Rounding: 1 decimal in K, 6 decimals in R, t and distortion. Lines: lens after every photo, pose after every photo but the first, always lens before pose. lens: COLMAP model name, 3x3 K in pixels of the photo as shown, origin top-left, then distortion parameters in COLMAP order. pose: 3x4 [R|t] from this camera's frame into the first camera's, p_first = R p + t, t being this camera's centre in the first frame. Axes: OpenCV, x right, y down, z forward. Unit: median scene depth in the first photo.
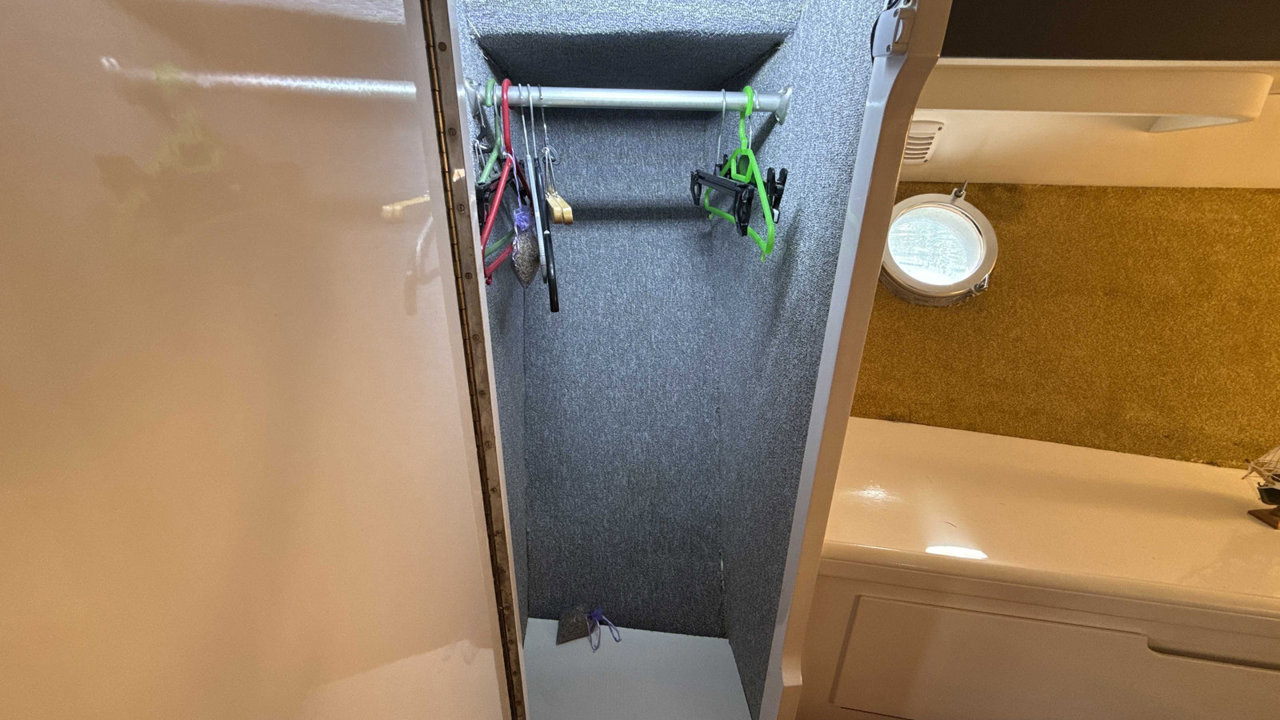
lens RADIAL K [[511.8, 0, 640.0], [0, 511.8, 360.0], [0, 0, 1]] dist [0.000109, 0.000062]
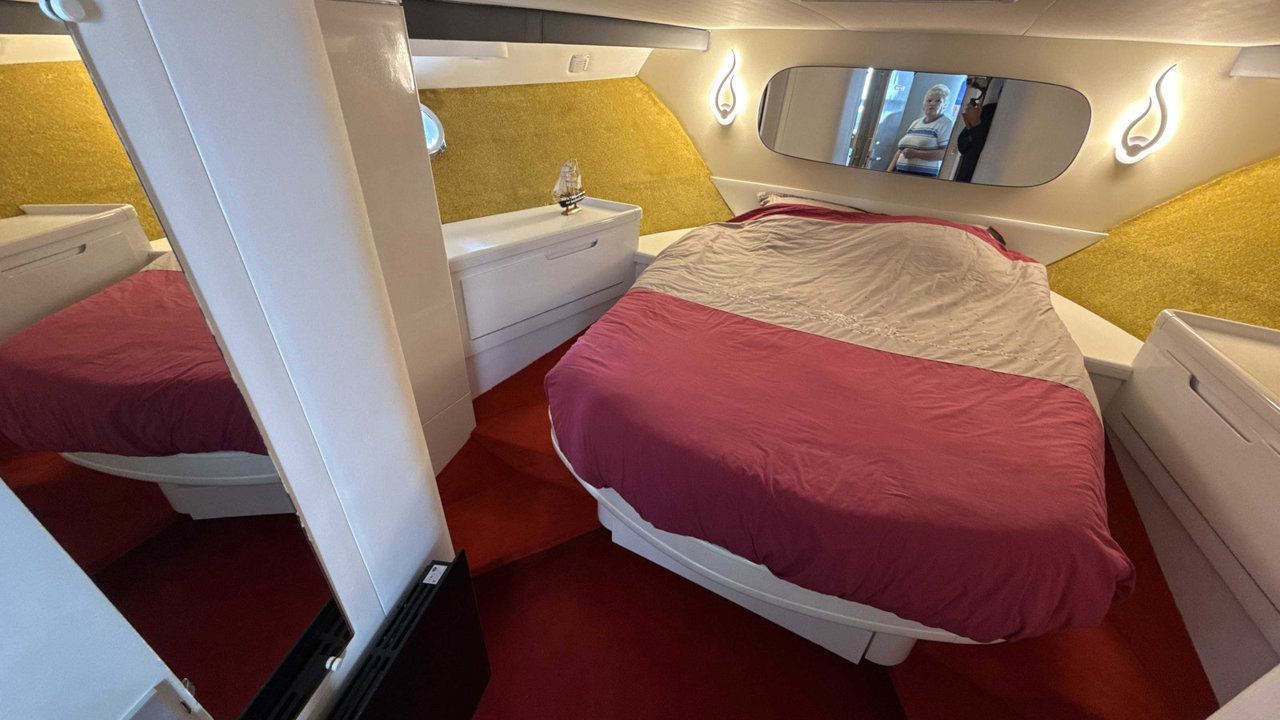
lens RADIAL K [[511.8, 0, 640.0], [0, 511.8, 360.0], [0, 0, 1]] dist [0.000109, 0.000062]
pose [[0.558392, -0.441854, 0.702114, -0.669959], [0.306773, 0.896338, 0.320106, 0.198140], [-0.770772, 0.036645, 0.636057, -0.821418]]
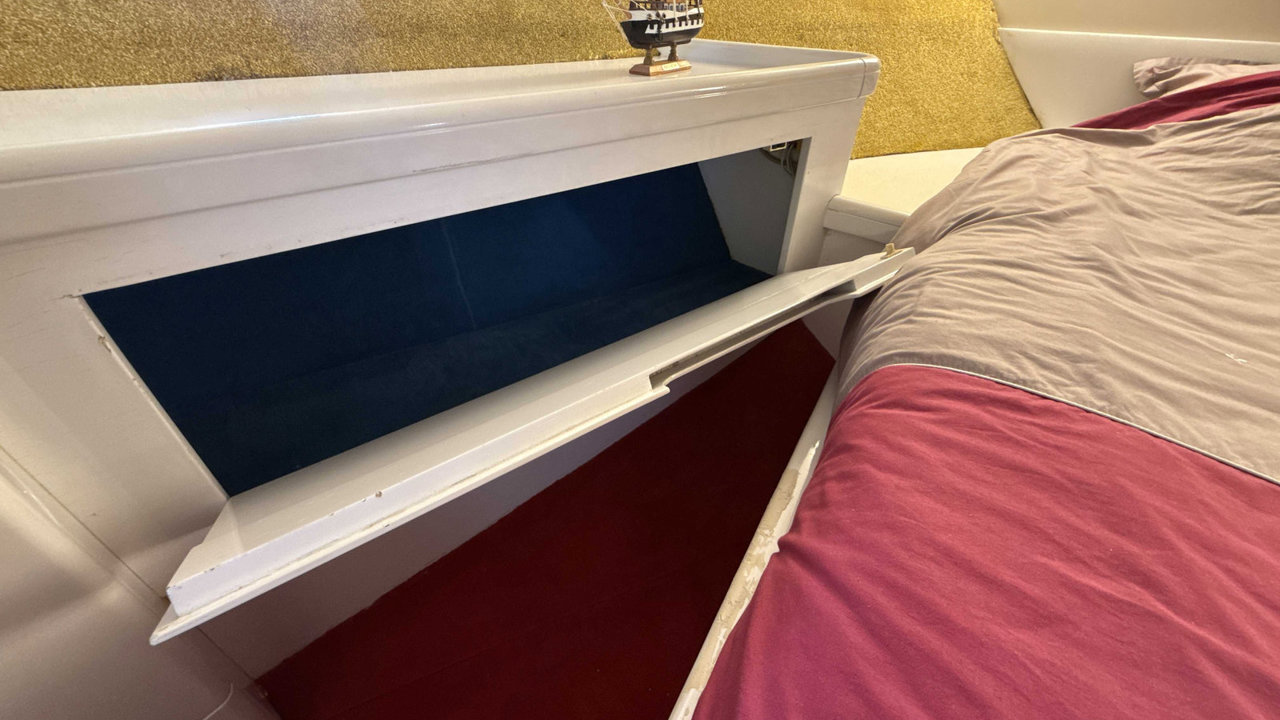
lens RADIAL K [[511.8, 0, 640.0], [0, 511.8, 360.0], [0, 0, 1]] dist [0.000109, 0.000062]
pose [[0.690325, -0.440588, 0.573876, 0.350573], [0.282426, 0.894367, 0.346907, 0.350681], [-0.666098, -0.077401, 0.741837, 0.208455]]
